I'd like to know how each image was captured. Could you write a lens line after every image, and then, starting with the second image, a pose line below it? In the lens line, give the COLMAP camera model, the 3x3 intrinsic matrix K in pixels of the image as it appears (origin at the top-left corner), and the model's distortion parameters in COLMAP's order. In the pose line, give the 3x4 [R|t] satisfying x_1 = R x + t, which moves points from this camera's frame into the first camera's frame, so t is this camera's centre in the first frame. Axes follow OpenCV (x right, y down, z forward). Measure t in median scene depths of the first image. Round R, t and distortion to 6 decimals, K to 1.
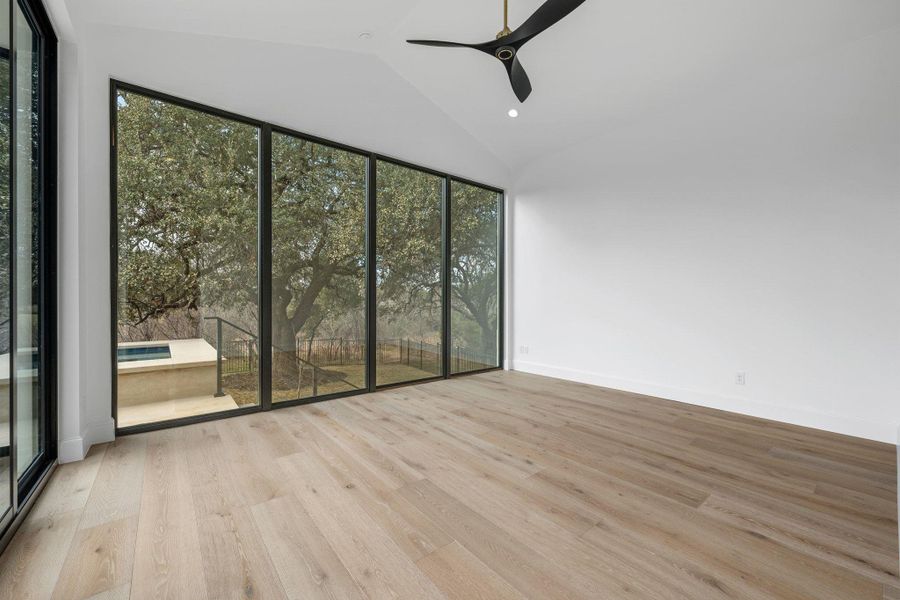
lens RADIAL K [[355.6, 0, 447.7], [0, 355.6, 301.3], [0, 0, 1]] dist [0.002537, 0.000057]
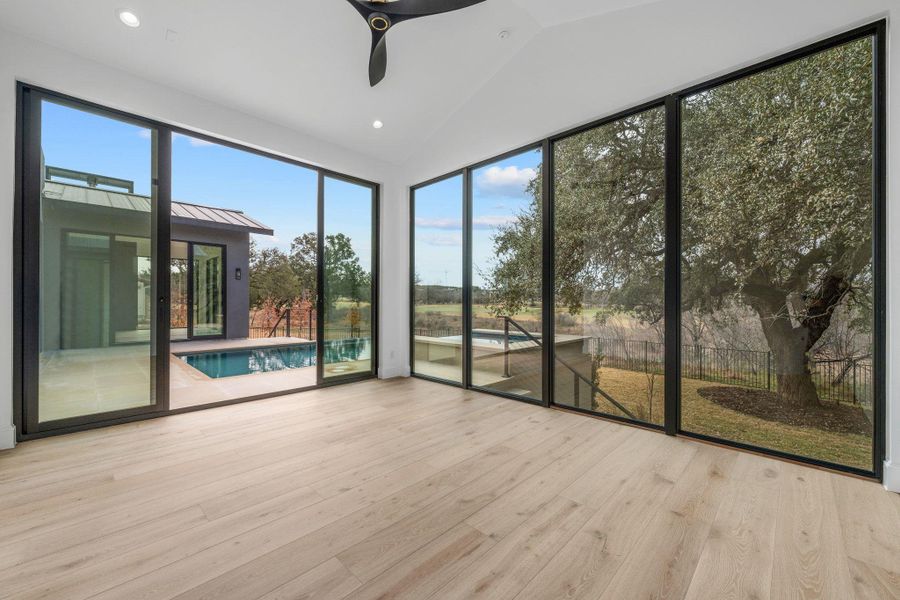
lens RADIAL K [[355.6, 0, 447.7], [0, 355.6, 301.6], [0, 0, 1]] dist [0.002537, 0.000057]
pose [[0.119916, -0.005717, -0.992768, 0.796906], [-0.001329, 0.999982, -0.005919, -0.001253], [0.992783, 0.002029, 0.119906, 0.813320]]
